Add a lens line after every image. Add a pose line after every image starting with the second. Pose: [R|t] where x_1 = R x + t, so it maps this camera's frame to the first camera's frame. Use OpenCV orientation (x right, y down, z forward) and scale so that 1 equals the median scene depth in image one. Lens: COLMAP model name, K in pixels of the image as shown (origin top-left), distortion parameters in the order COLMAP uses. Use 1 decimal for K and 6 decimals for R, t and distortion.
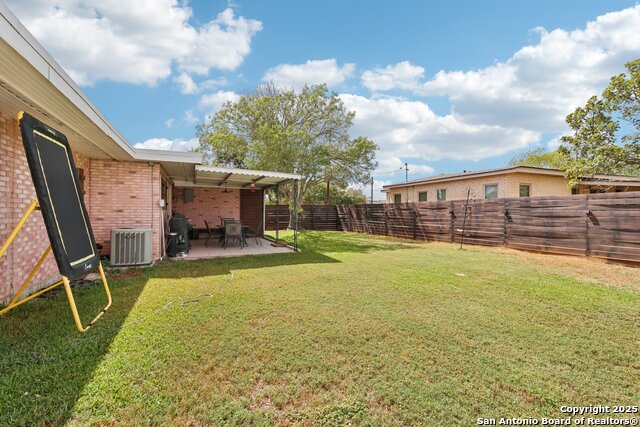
lens RADIAL K [[298.0, 0, 320.0], [0, 298.0, 213.5], [0, 0, 1]] dist [0.010898, -0.000315]
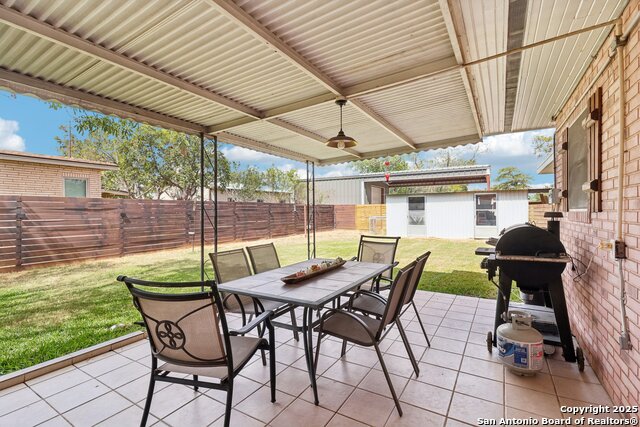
lens RADIAL K [[298.0, 0, 320.0], [0, 298.0, 213.5], [0, 0, 1]] dist [0.010898, -0.000315]
pose [[-0.586420, -0.003006, 0.810002, -0.386691], [0.011075, 0.999870, 0.011728, -0.008908], [-0.809931, 0.015849, -0.586310, 0.875129]]
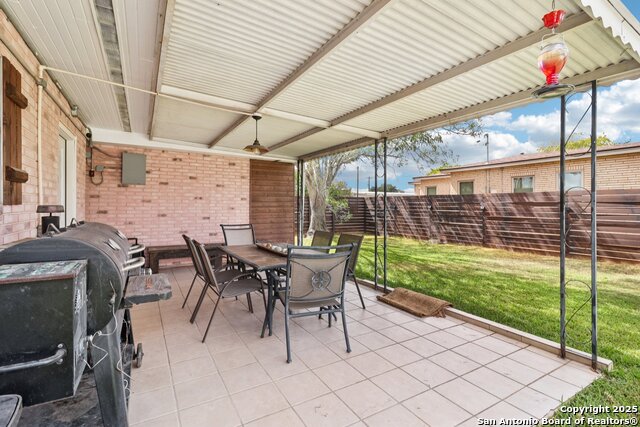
lens RADIAL K [[286.6, 0, 320.9], [0, 286.6, 205.4], [0, 0, 1]] dist [-0.001117, -0.000247]
pose [[0.986864, 0.003886, 0.161509, -0.227715], [-0.002935, 0.999977, -0.006127, -0.006431], [-0.161529, 0.005572, 0.986852, 0.523568]]
